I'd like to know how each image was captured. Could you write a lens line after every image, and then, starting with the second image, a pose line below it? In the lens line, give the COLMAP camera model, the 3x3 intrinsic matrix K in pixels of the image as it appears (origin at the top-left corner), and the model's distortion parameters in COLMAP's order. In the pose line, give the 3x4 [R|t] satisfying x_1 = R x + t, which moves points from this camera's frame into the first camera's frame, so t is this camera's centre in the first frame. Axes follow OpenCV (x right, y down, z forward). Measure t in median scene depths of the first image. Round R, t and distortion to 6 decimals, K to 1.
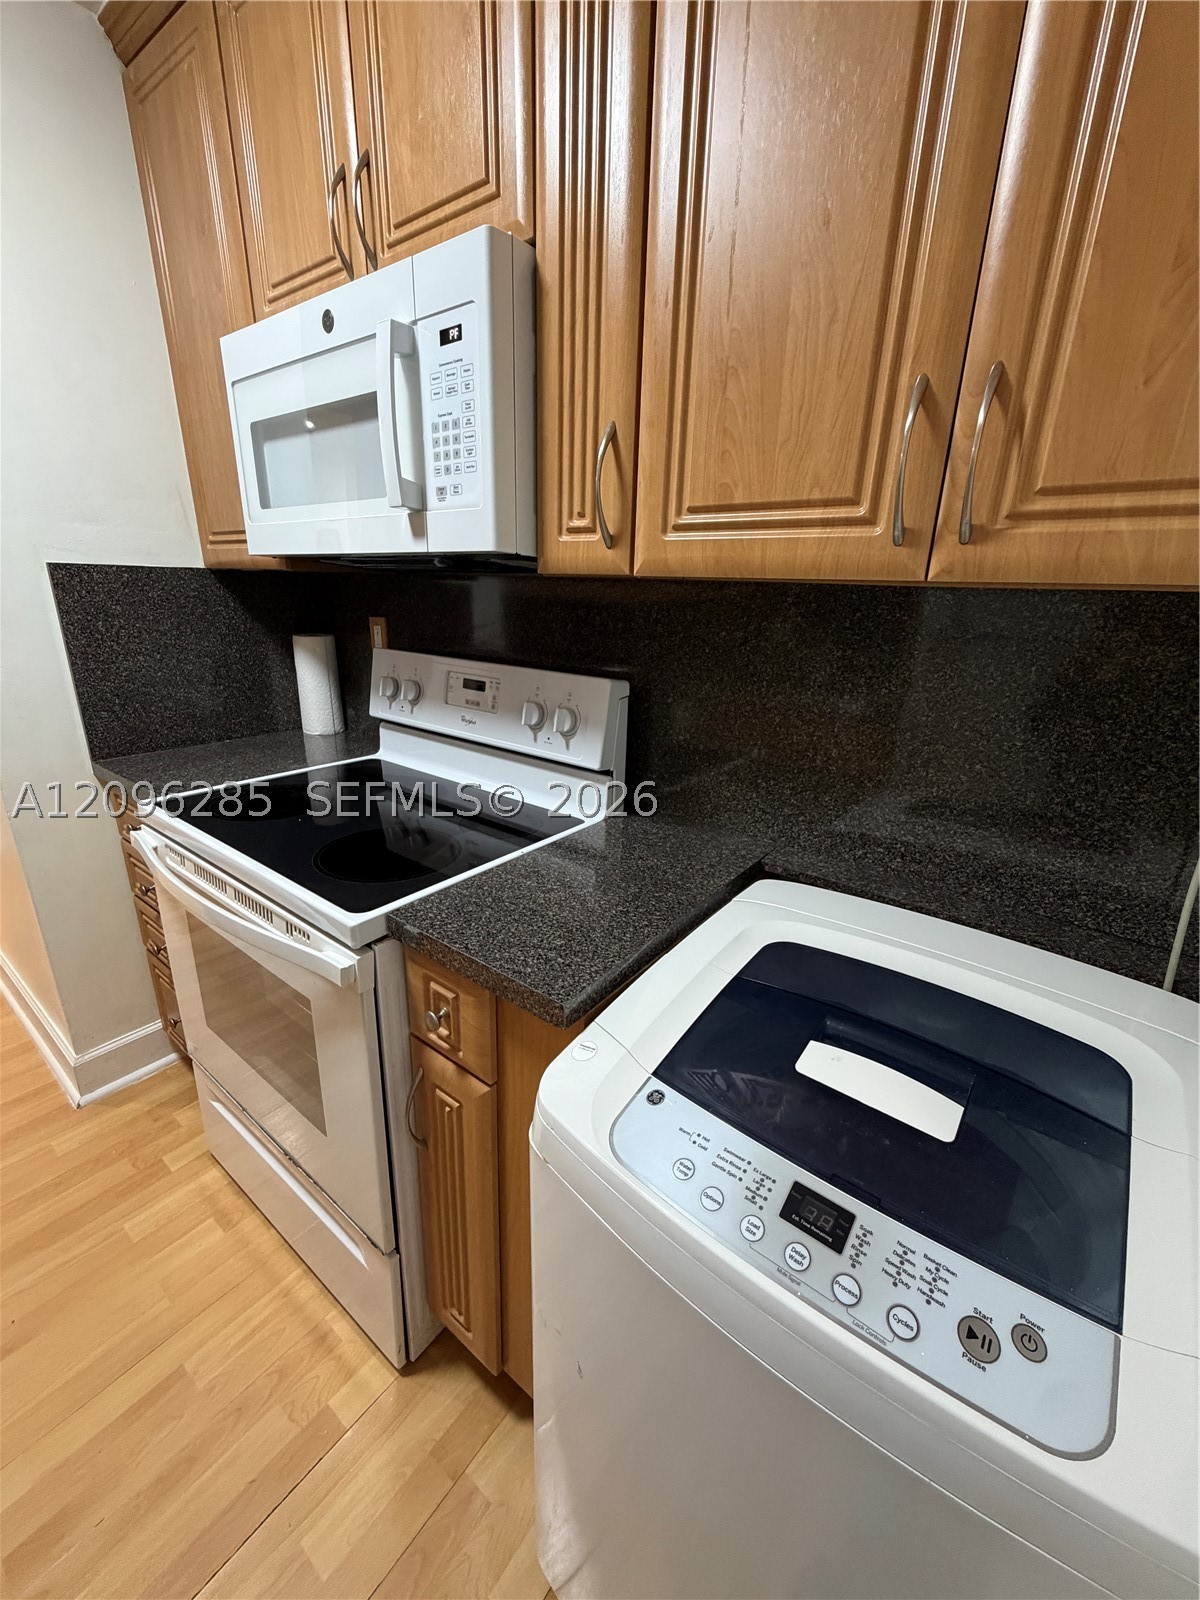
lens RADIAL K [[638.6, 0, 602.0], [0, 638.6, 800.2], [0, 0, 1]] dist [-0.003993, 0.001212]
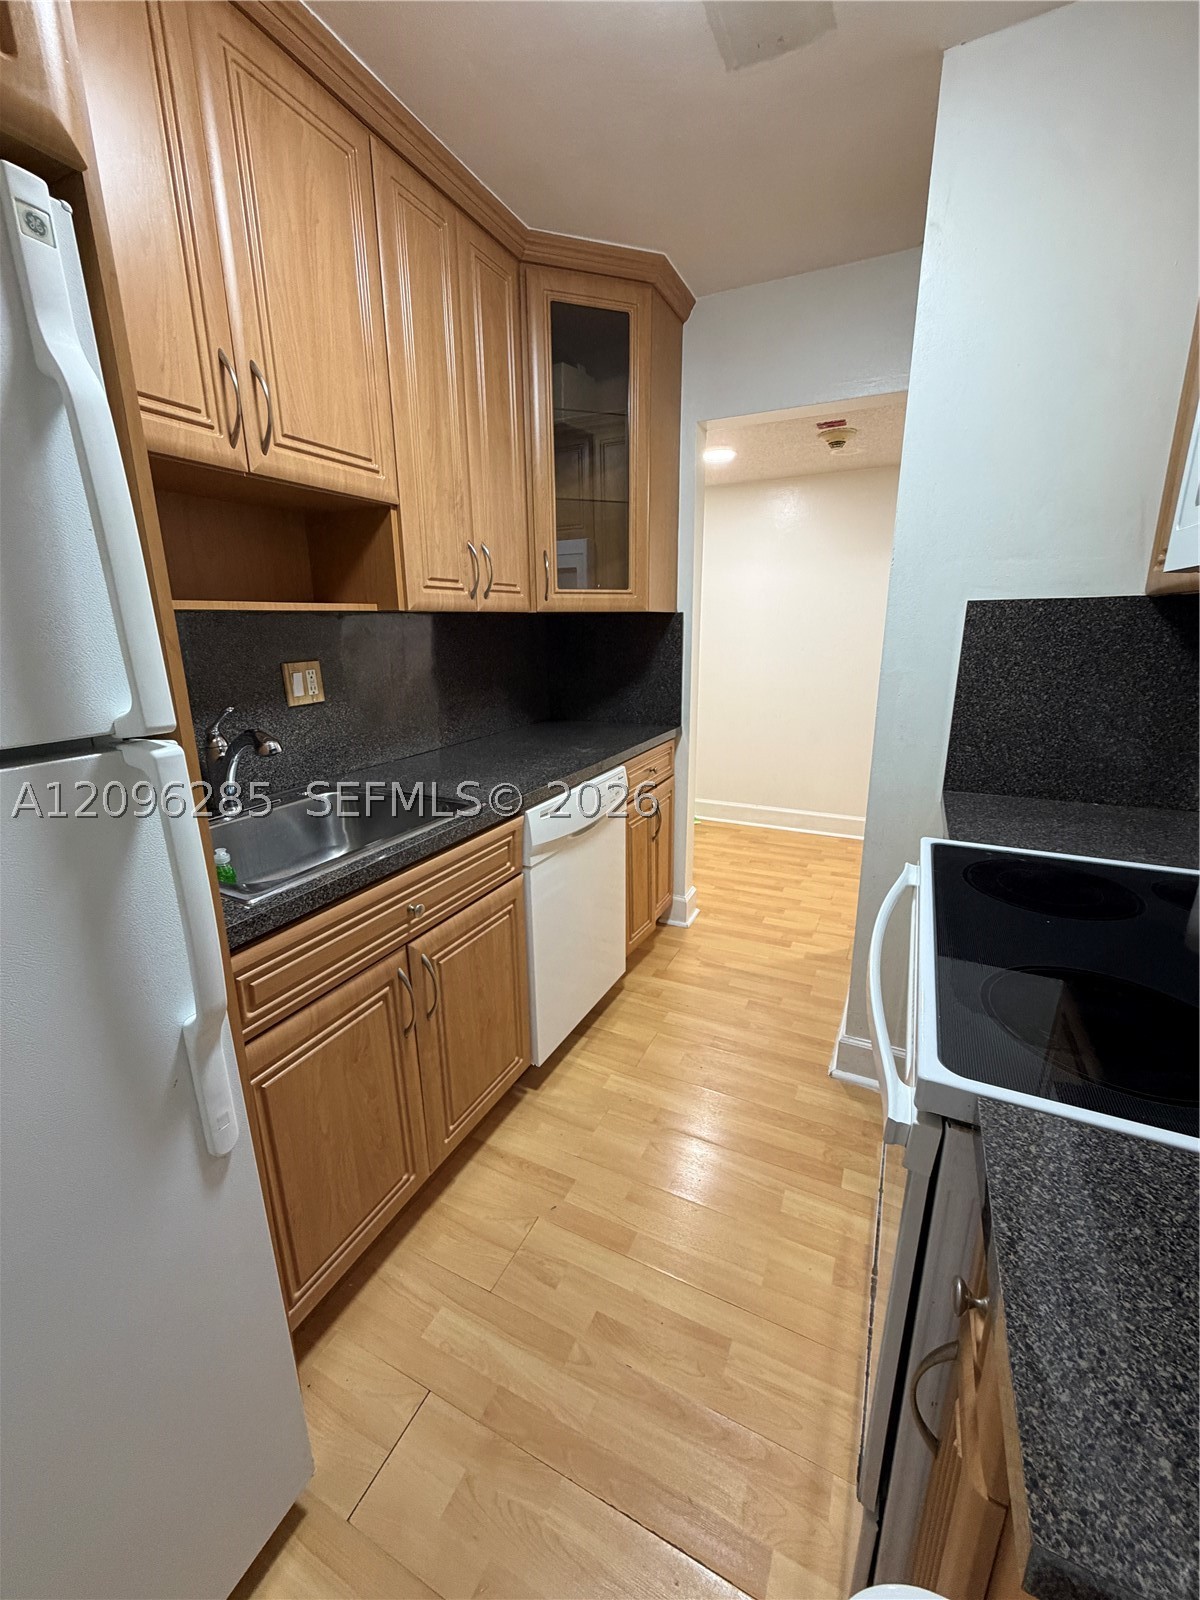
lens RADIAL K [[638.6, 0, 598.6], [0, 638.6, 800.3], [0, 0, 1]] dist [-0.003993, 0.001212]
pose [[0.196151, 0.229275, -0.953393, 0.109882], [-0.285896, 0.943410, 0.168054, -0.085128], [0.937970, 0.239607, 0.250599, 0.316073]]
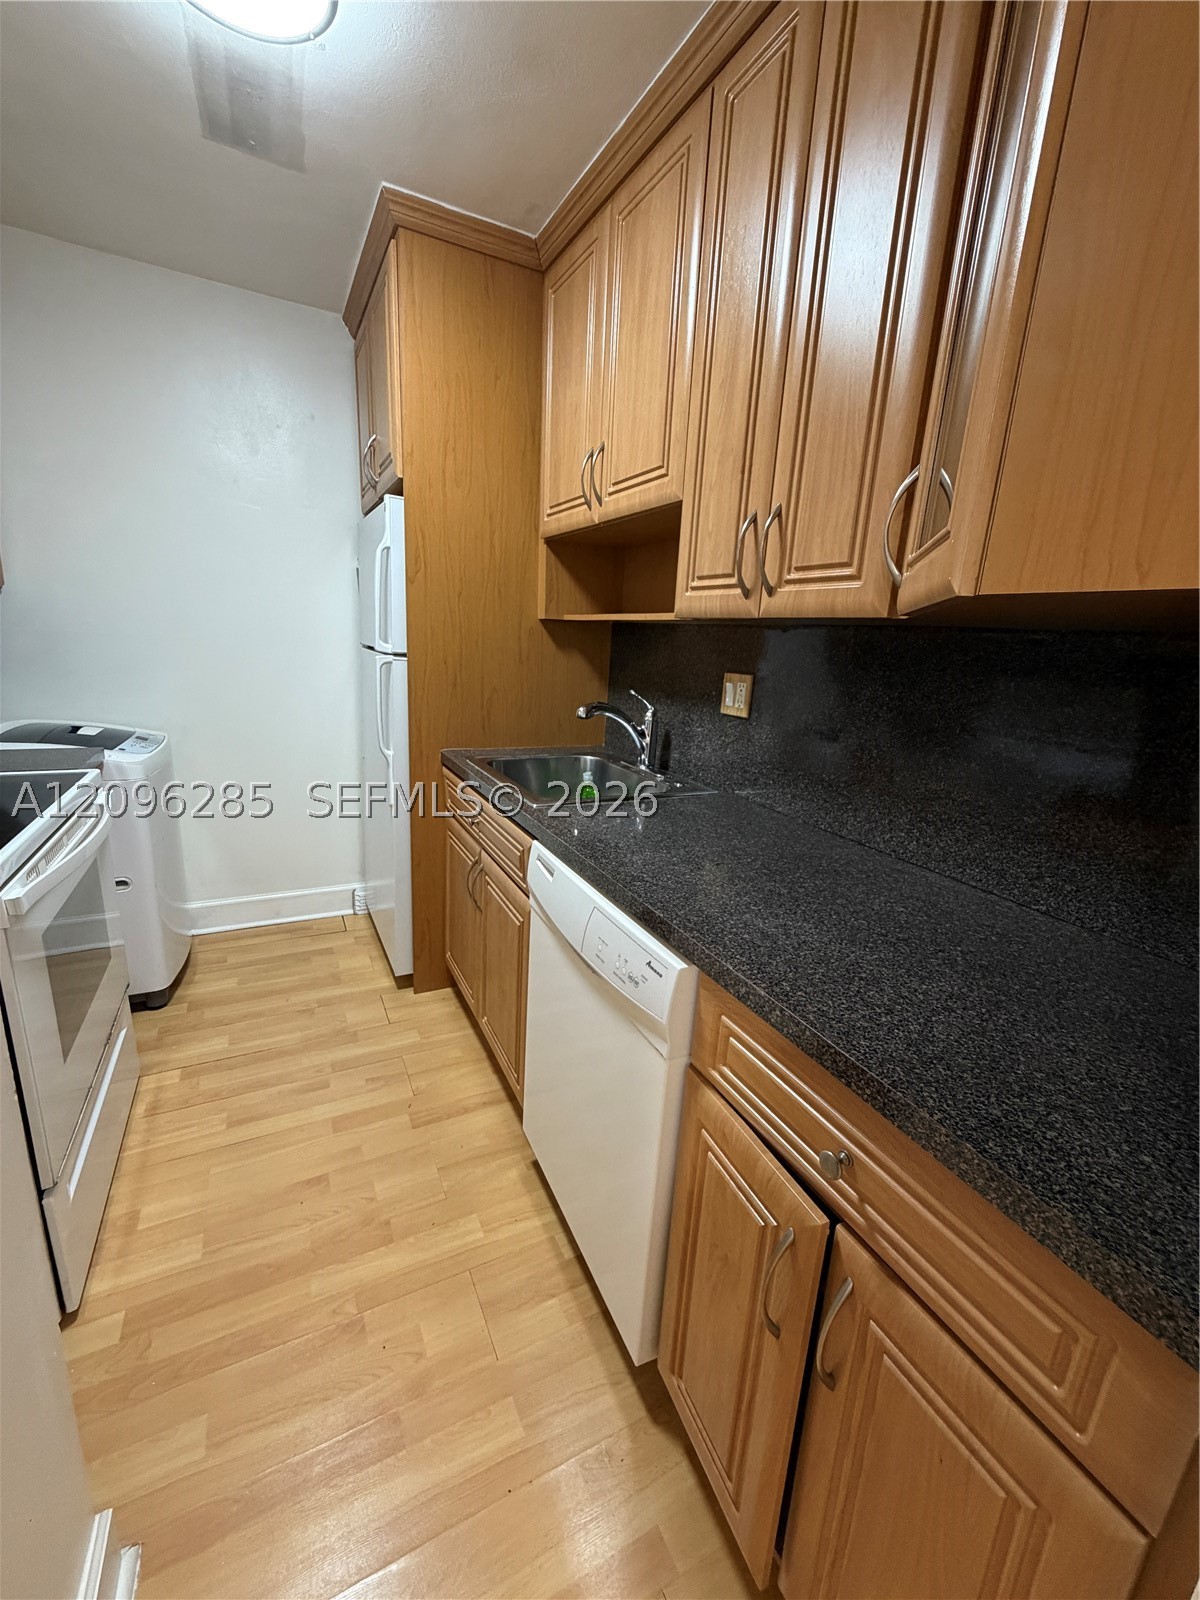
lens RADIAL K [[638.6, 0, 600.8], [0, 638.6, 797.1], [0, 0, 1]] dist [-0.003993, 0.001212]
pose [[-0.897206, -0.185103, 0.400948, -1.953053], [0.054596, 0.854459, 0.516643, -0.498415], [-0.438225, 0.485425, -0.756519, 1.411529]]
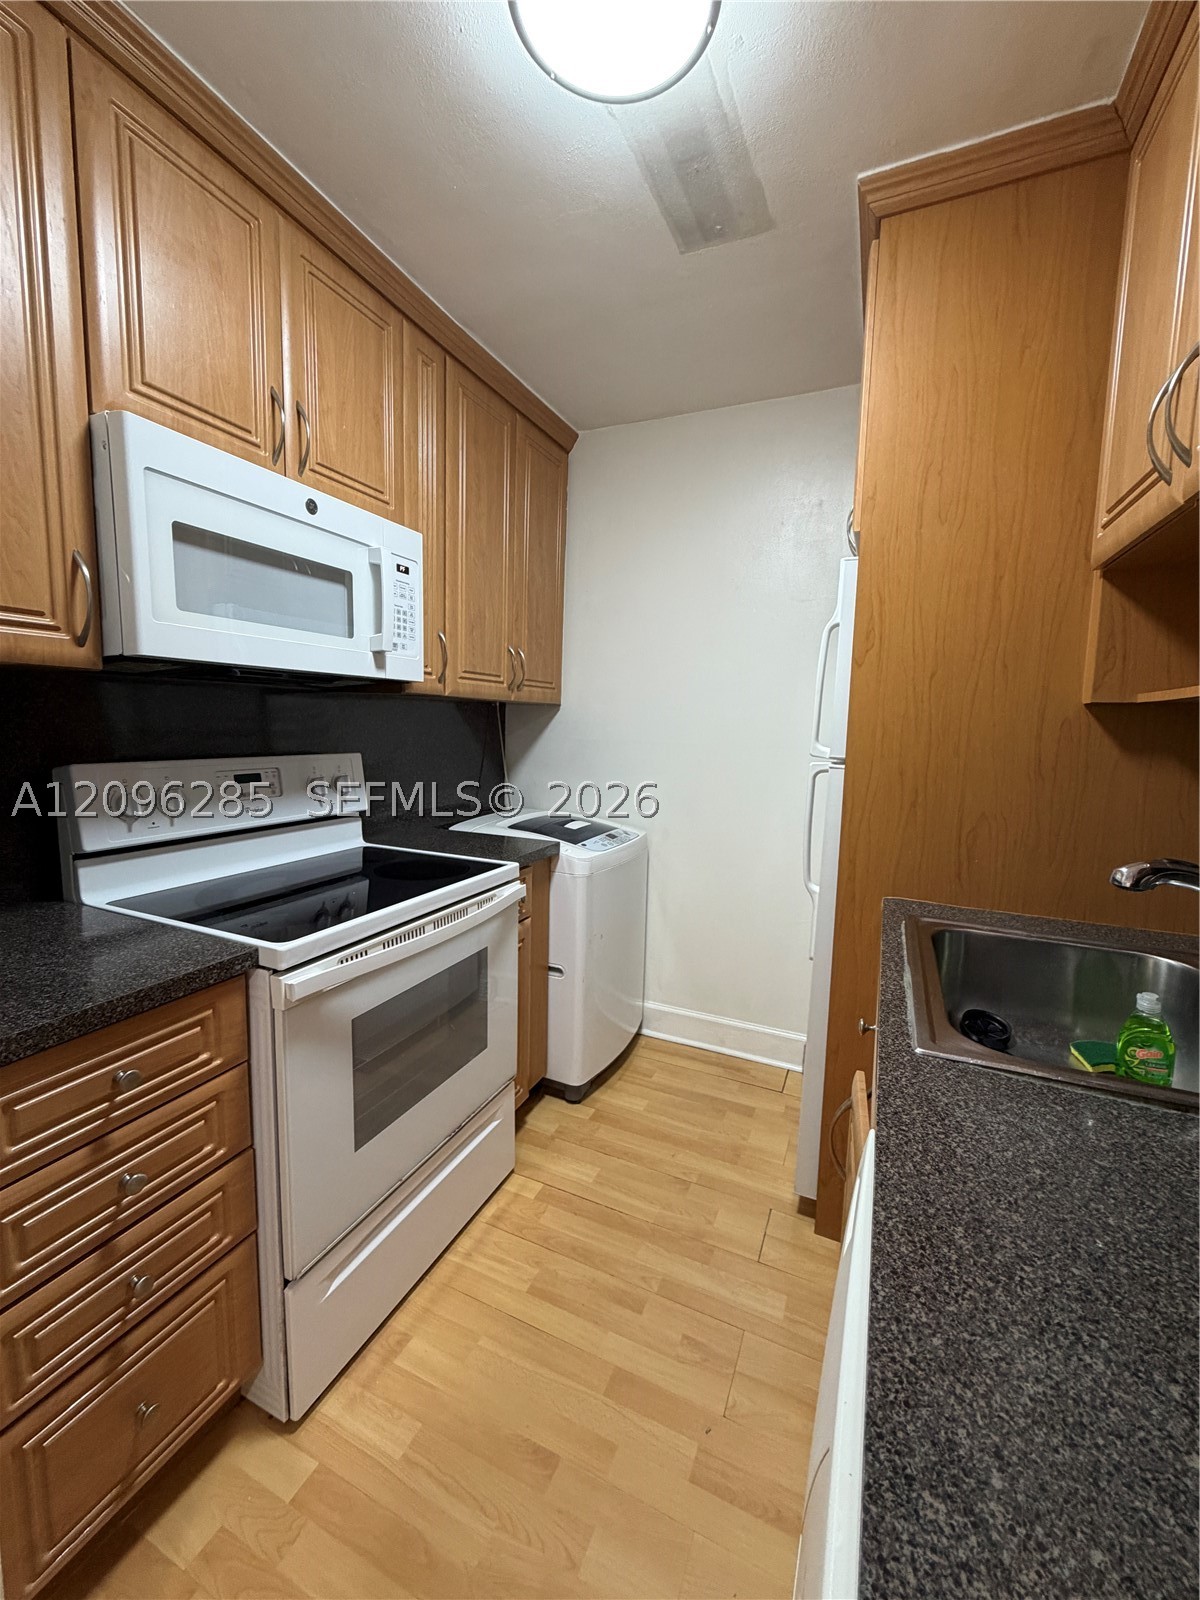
lens RADIAL K [[638.6, 0, 599.4], [0, 638.6, 796.4], [0, 0, 1]] dist [-0.003993, 0.001212]
pose [[-0.220688, -0.153633, 0.963169, -1.831592], [0.270726, 0.939064, 0.211818, -0.283322], [-0.937019, 0.307500, -0.165648, 0.793617]]
